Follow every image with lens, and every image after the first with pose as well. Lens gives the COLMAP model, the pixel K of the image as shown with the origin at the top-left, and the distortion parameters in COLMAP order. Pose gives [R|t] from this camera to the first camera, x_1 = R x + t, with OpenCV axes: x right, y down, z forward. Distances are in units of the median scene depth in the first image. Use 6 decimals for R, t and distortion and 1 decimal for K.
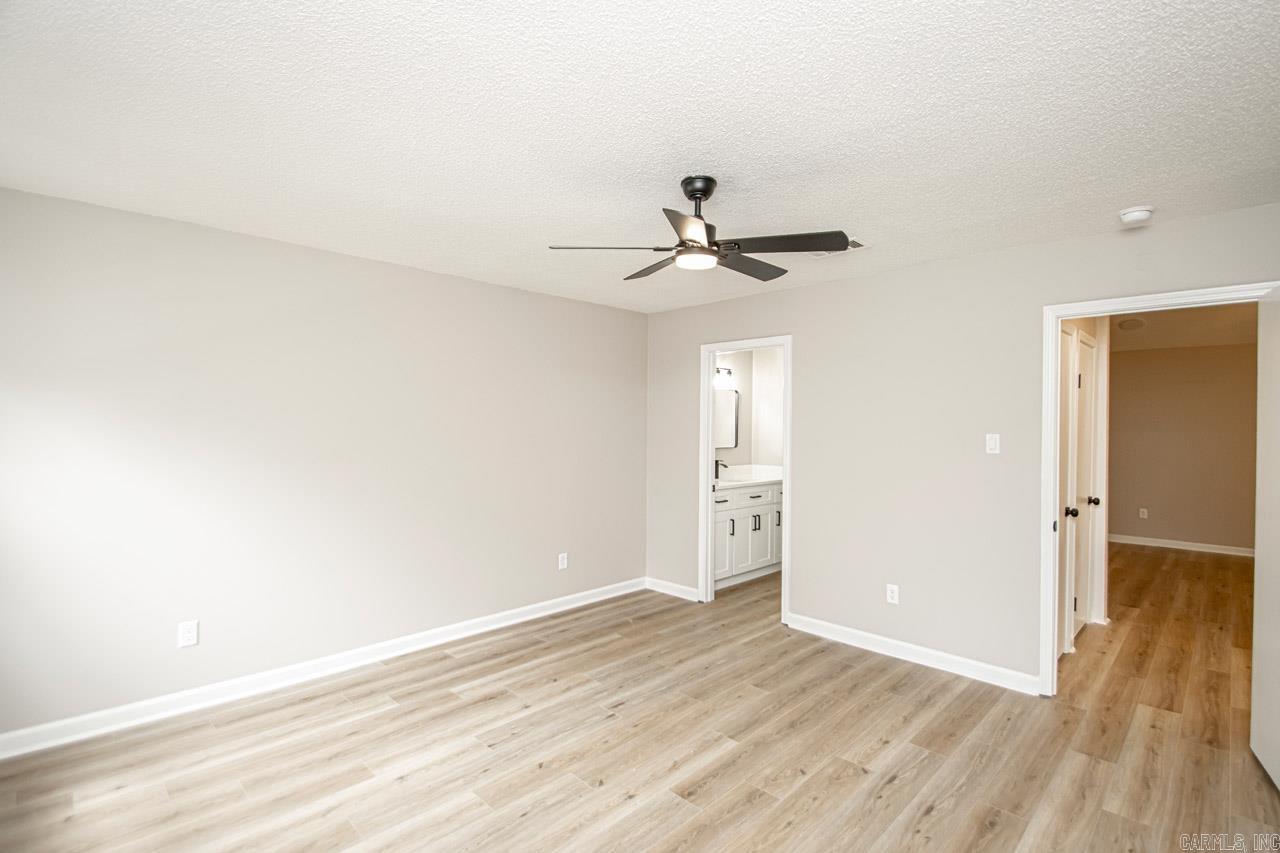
lens RADIAL K [[598.5, 0, 647.8], [0, 598.5, 423.7], [0, 0, 1]] dist [0.035820, -0.030349]
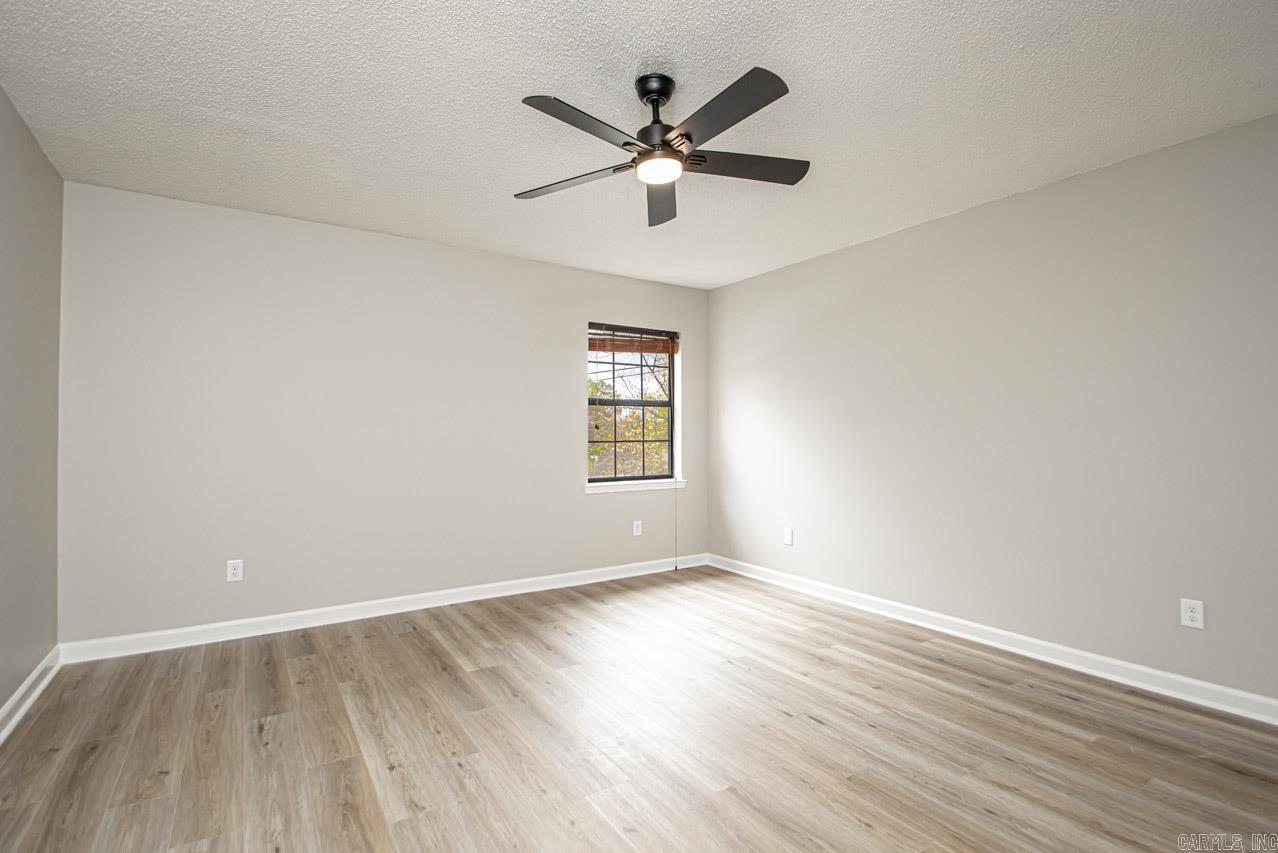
lens RADIAL K [[600.0, 0, 646.3], [0, 600.0, 423.9], [0, 0, 1]] dist [0.024682, -0.022242]
pose [[-0.209773, -0.025688, -0.977413, 0.666289], [-0.000041, 0.999655, -0.026264, 0.091745], [0.977750, -0.005469, -0.209701, 0.824918]]
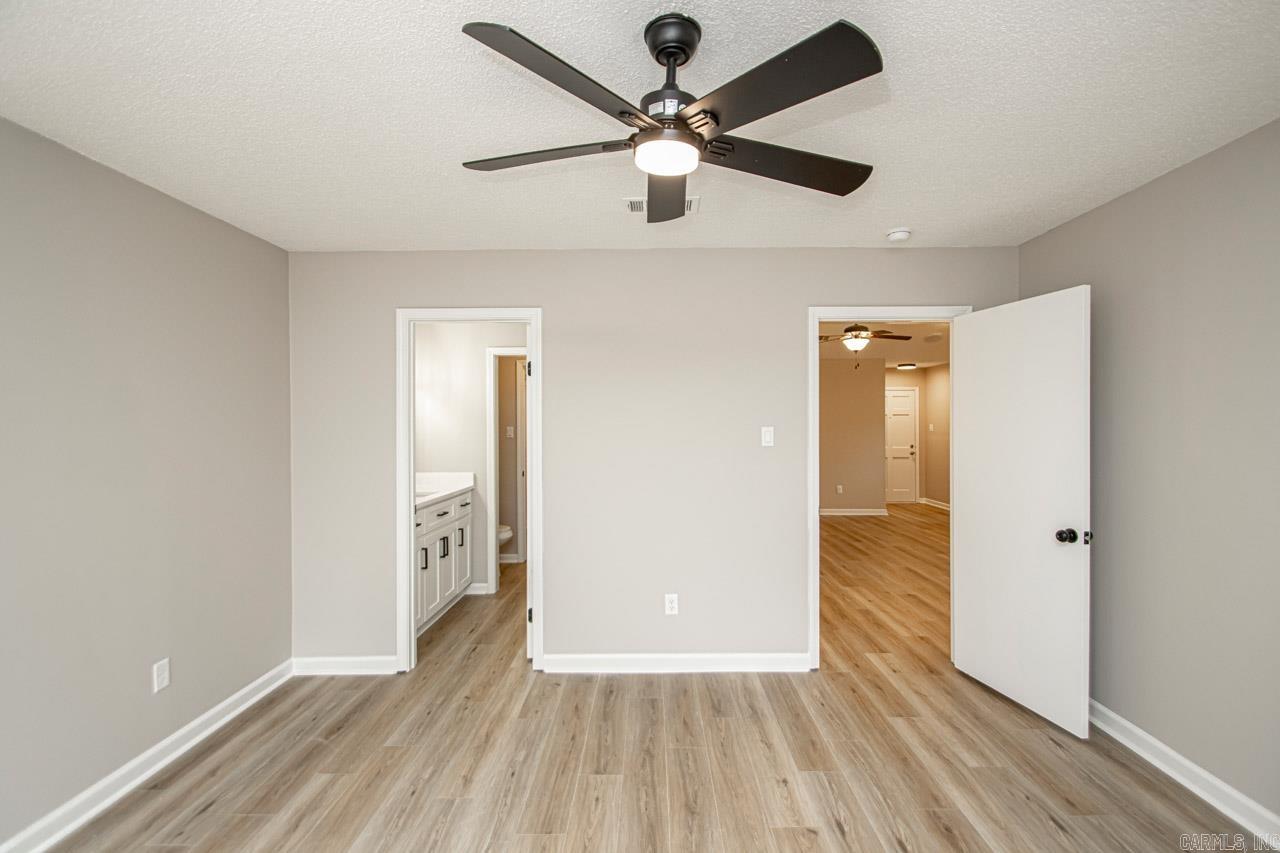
lens RADIAL K [[601.0, 0, 647.3], [0, 601.0, 423.9], [0, 0, 1]] dist [0.024682, -0.022242]
pose [[0.715572, -0.013783, 0.698403, -0.268292], [0.010112, 0.999905, 0.009373, 0.001835], [-0.698466, 0.000355, 0.715644, 0.399467]]
